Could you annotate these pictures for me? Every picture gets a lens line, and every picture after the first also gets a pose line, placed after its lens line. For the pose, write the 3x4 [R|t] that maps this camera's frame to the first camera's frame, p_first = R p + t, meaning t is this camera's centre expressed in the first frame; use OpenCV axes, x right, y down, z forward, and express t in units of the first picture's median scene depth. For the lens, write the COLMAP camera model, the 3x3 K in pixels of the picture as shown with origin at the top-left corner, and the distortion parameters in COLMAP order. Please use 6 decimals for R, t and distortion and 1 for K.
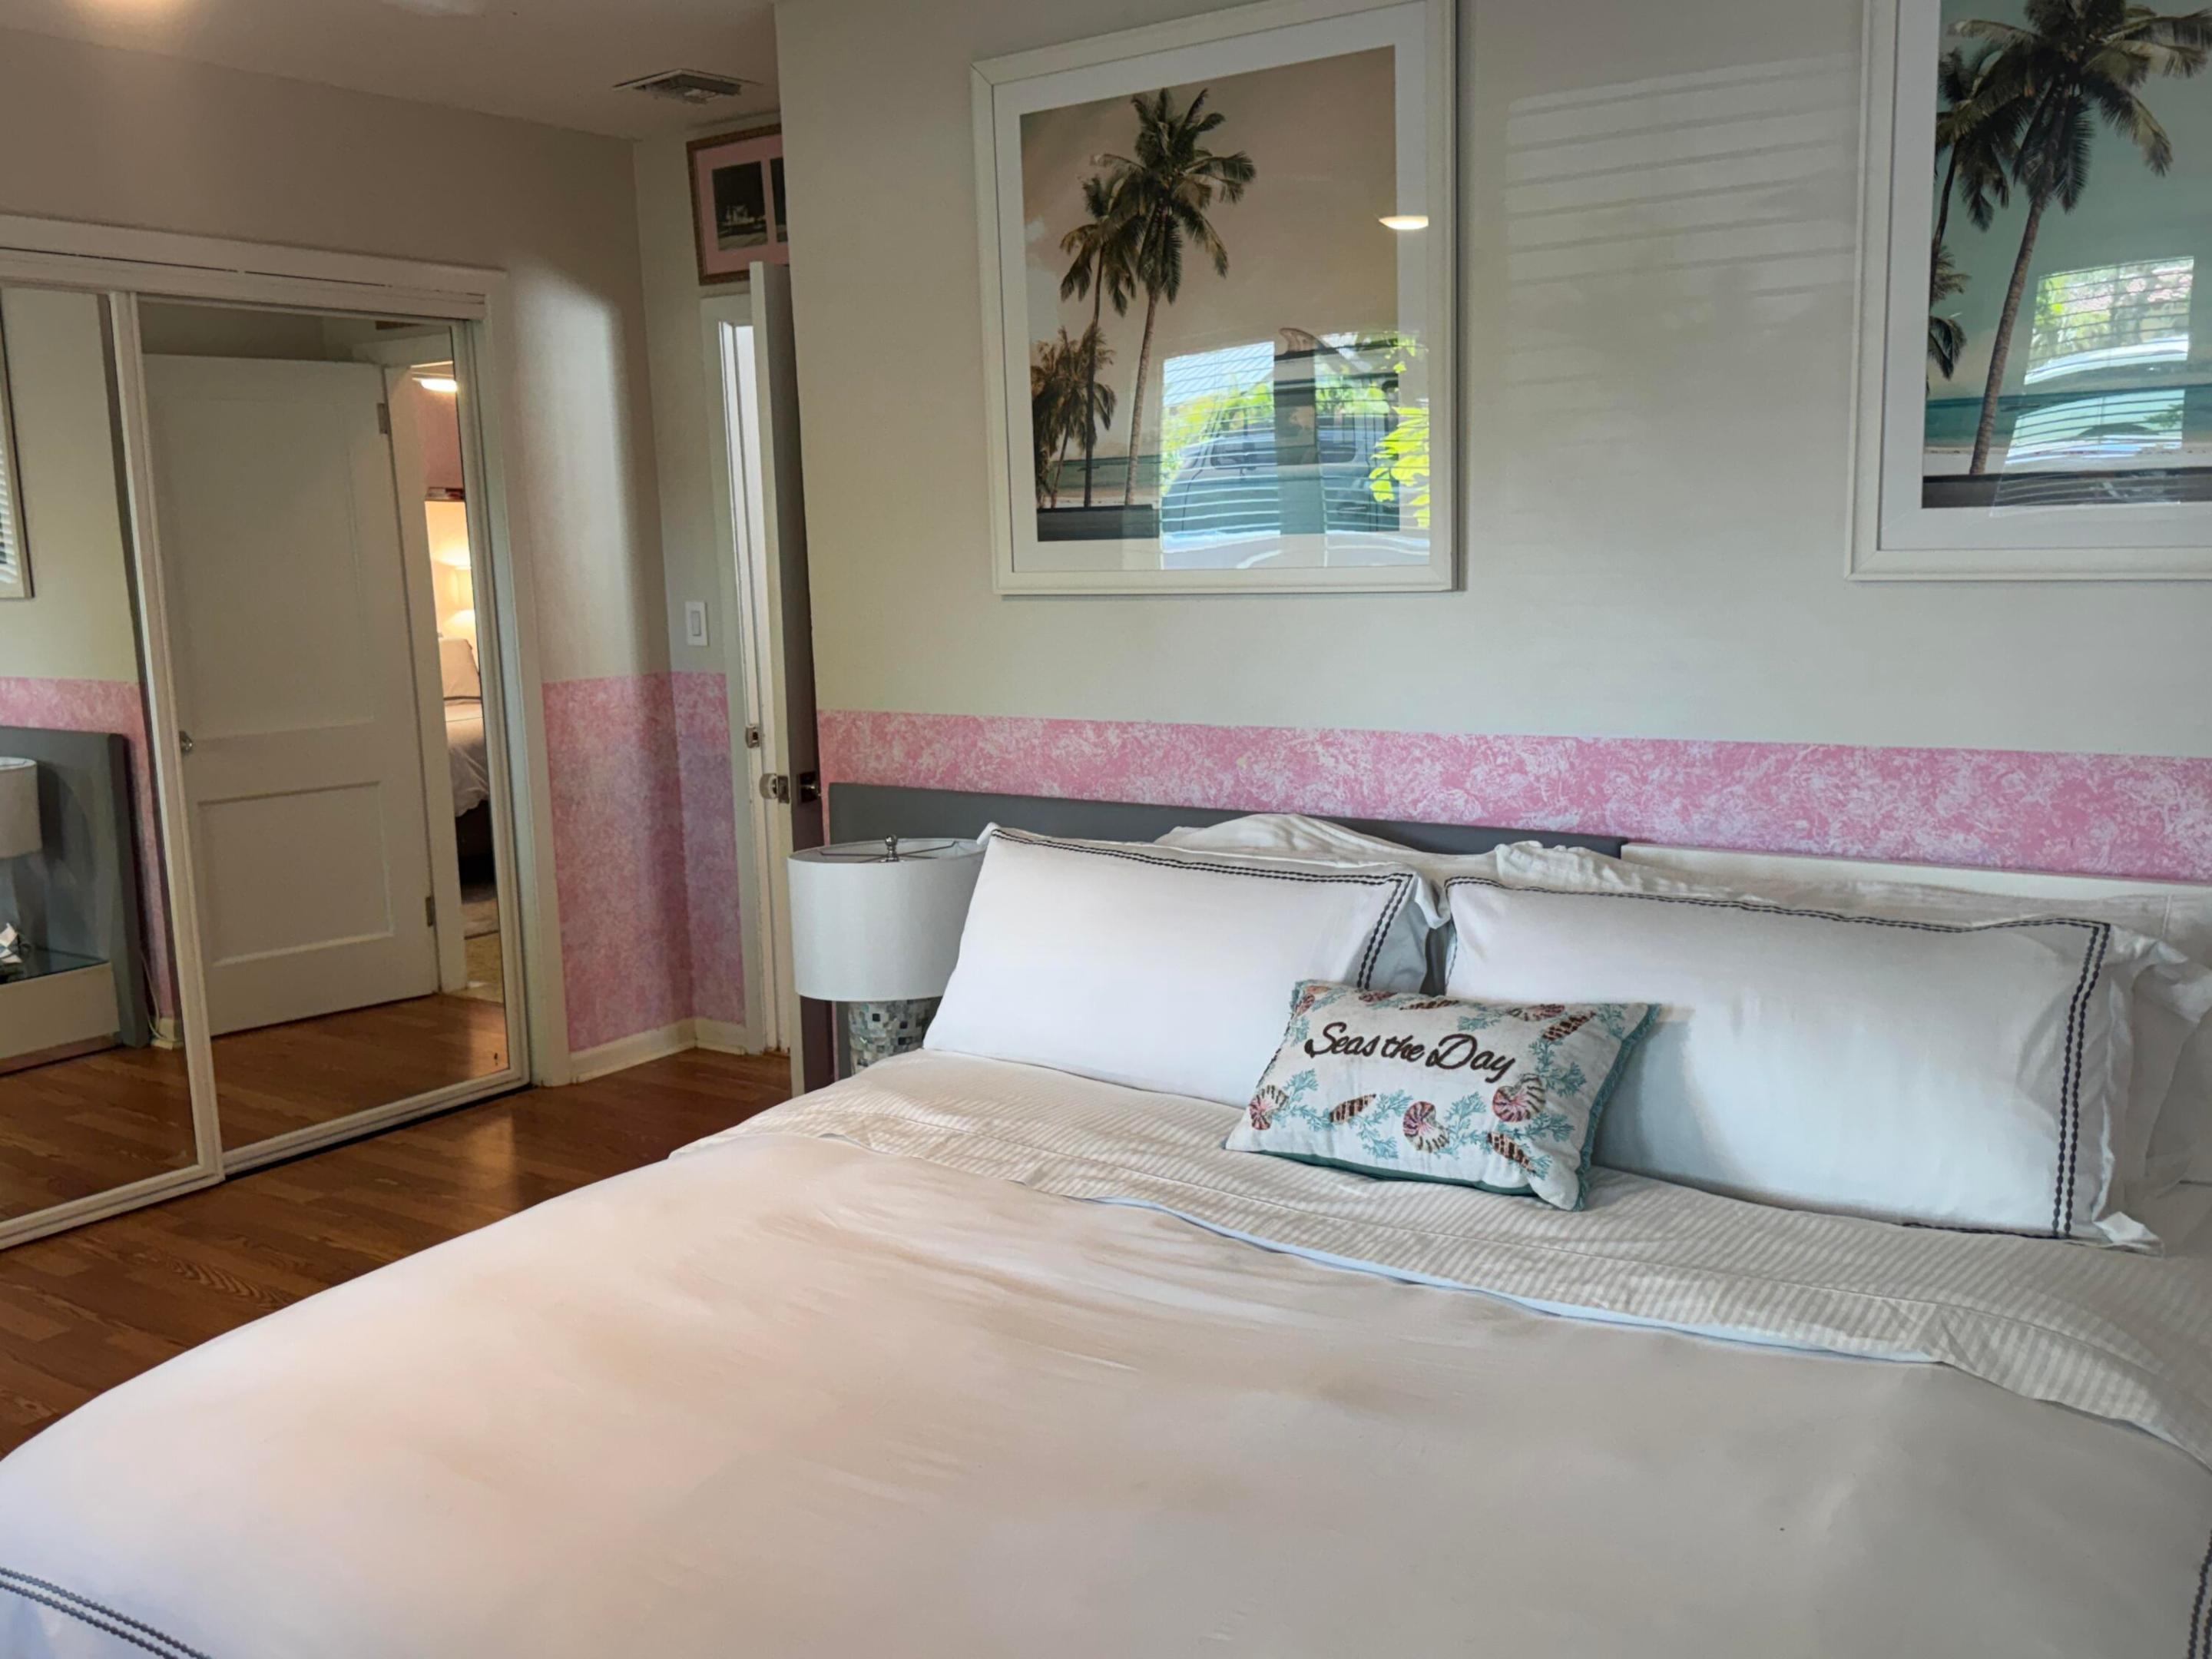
lens RADIAL K [[1949.9, 0, 1114.1], [0, 1949.9, 850.7], [0, 0, 1]] dist [0.103097, -0.179430]
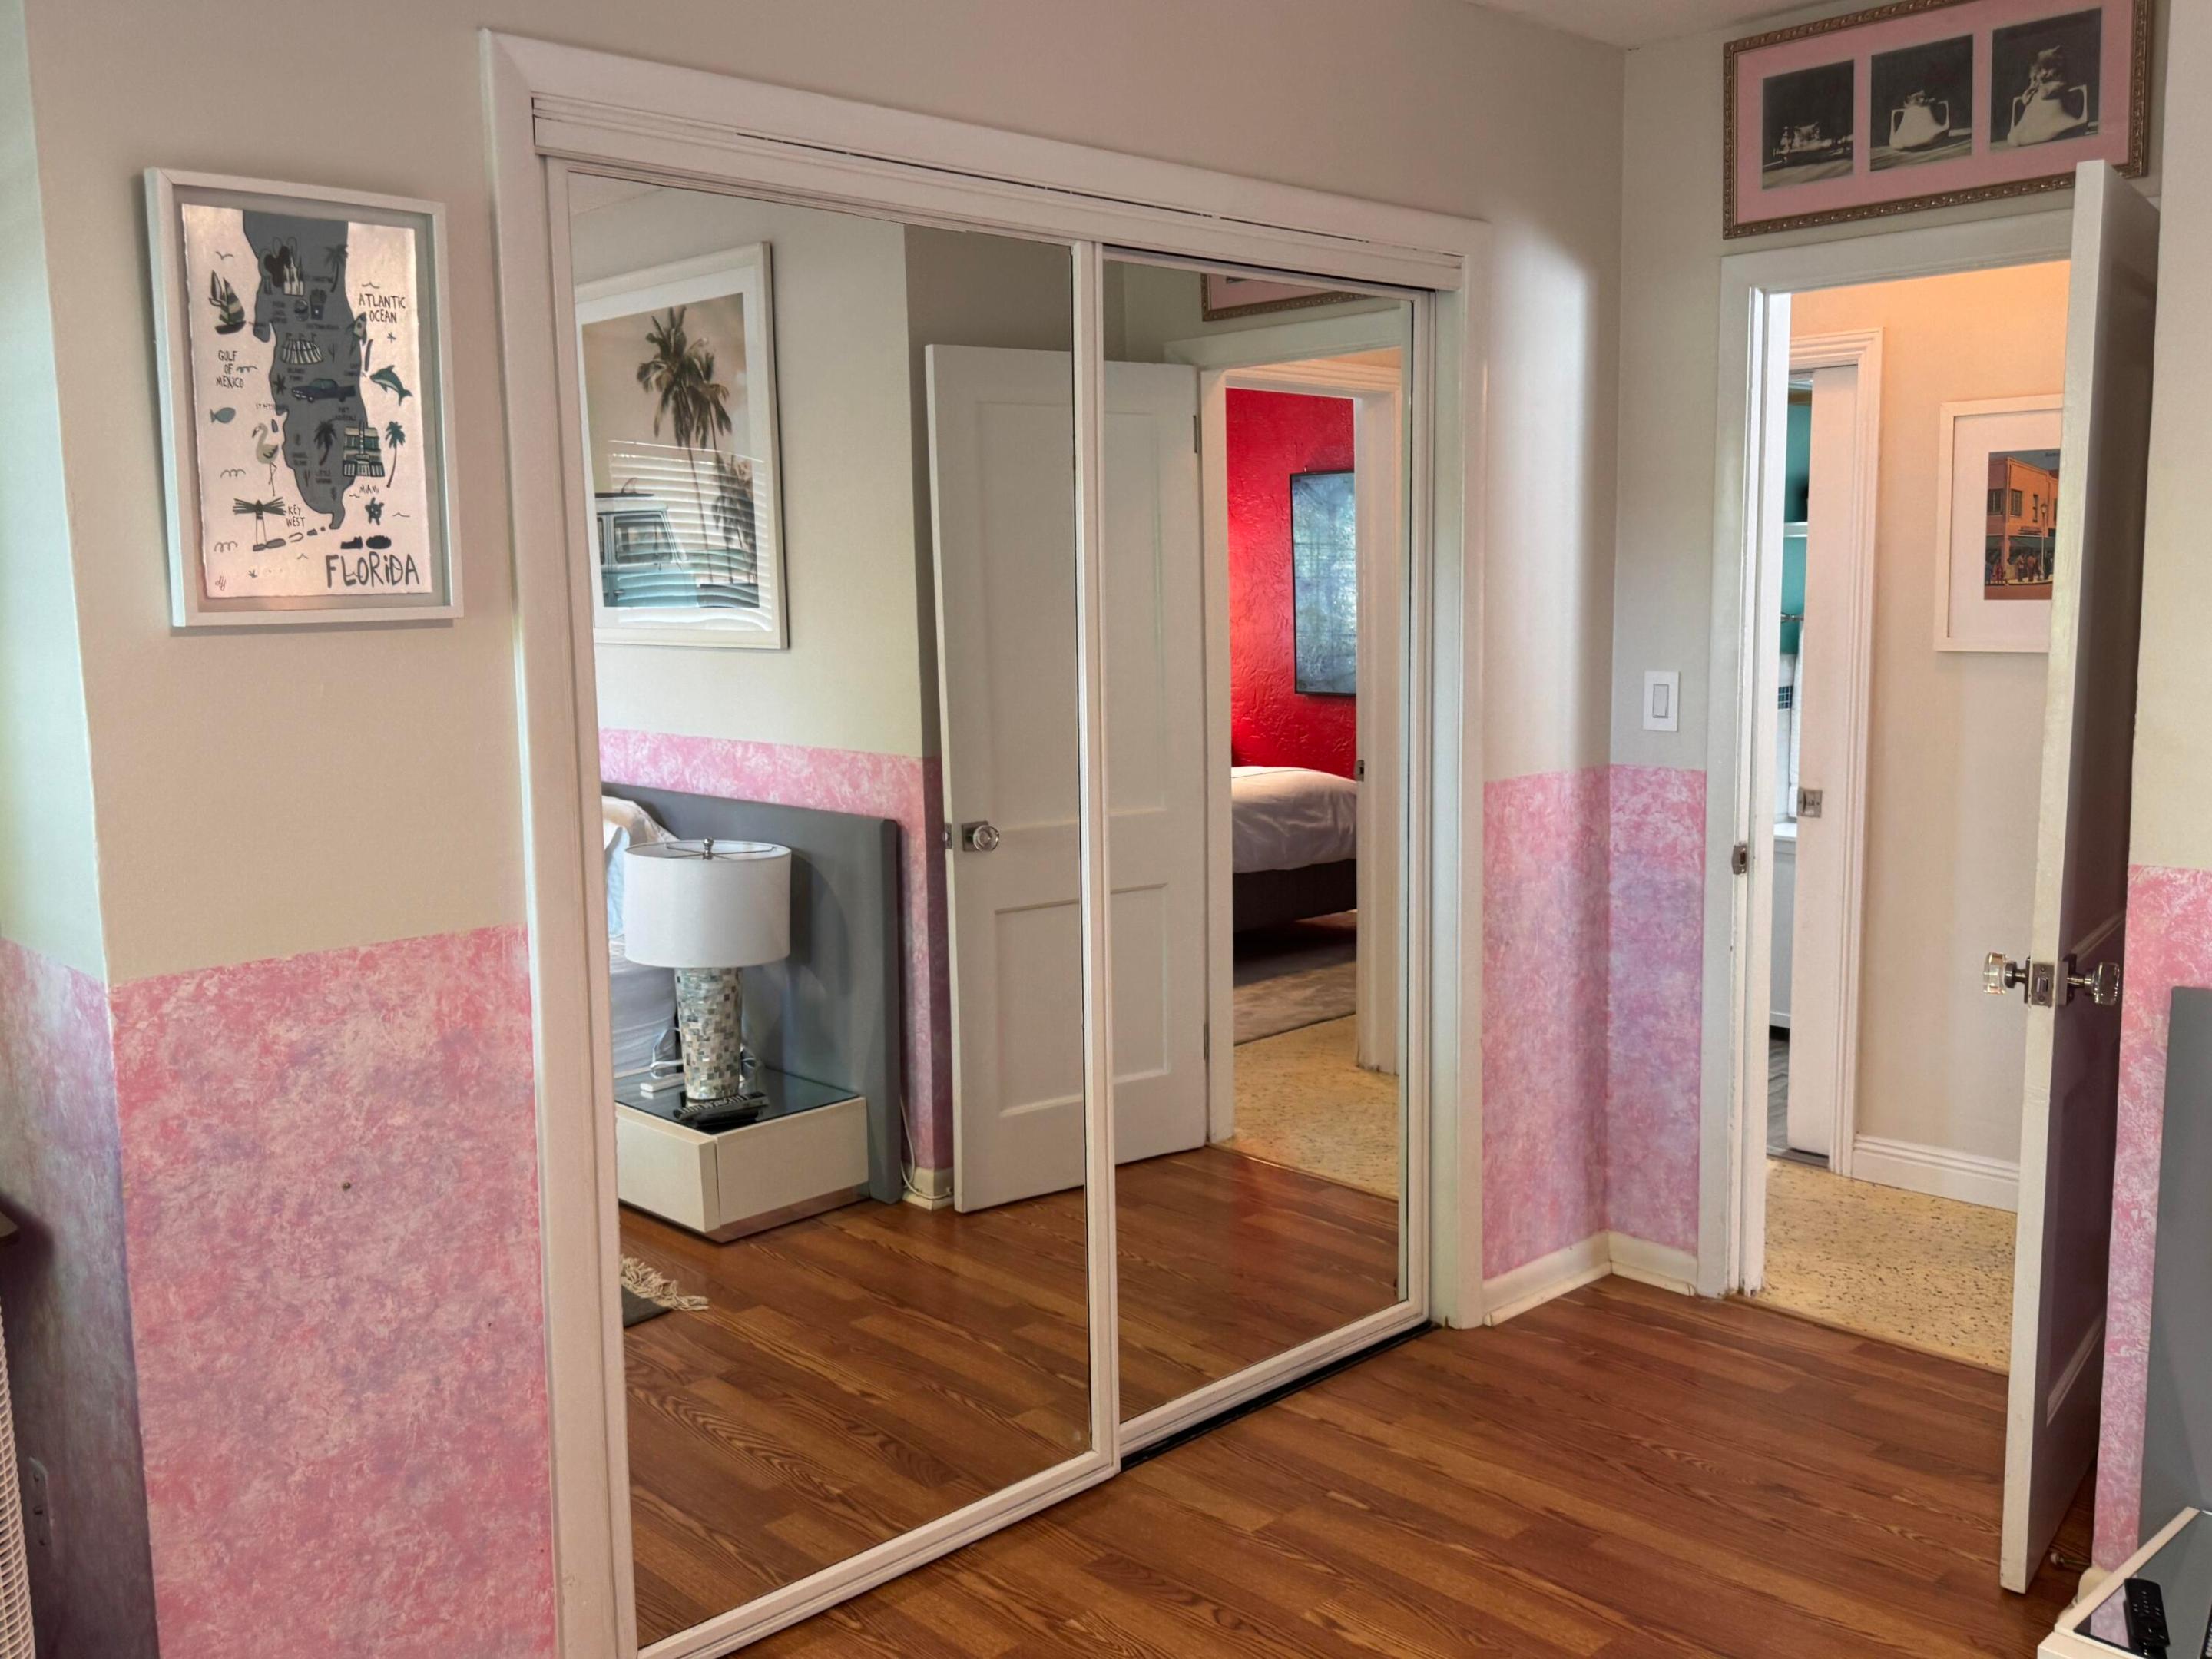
lens RADIAL K [[1949.9, 0, 1113.3], [0, 1949.9, 827.6], [0, 0, 1]] dist [0.103097, -0.179430]
pose [[0.978613, 0.039257, -0.201929, -0.266480], [-0.045441, 0.998626, -0.026081, -0.040908], [0.200628, 0.034699, 0.979053, 0.244467]]
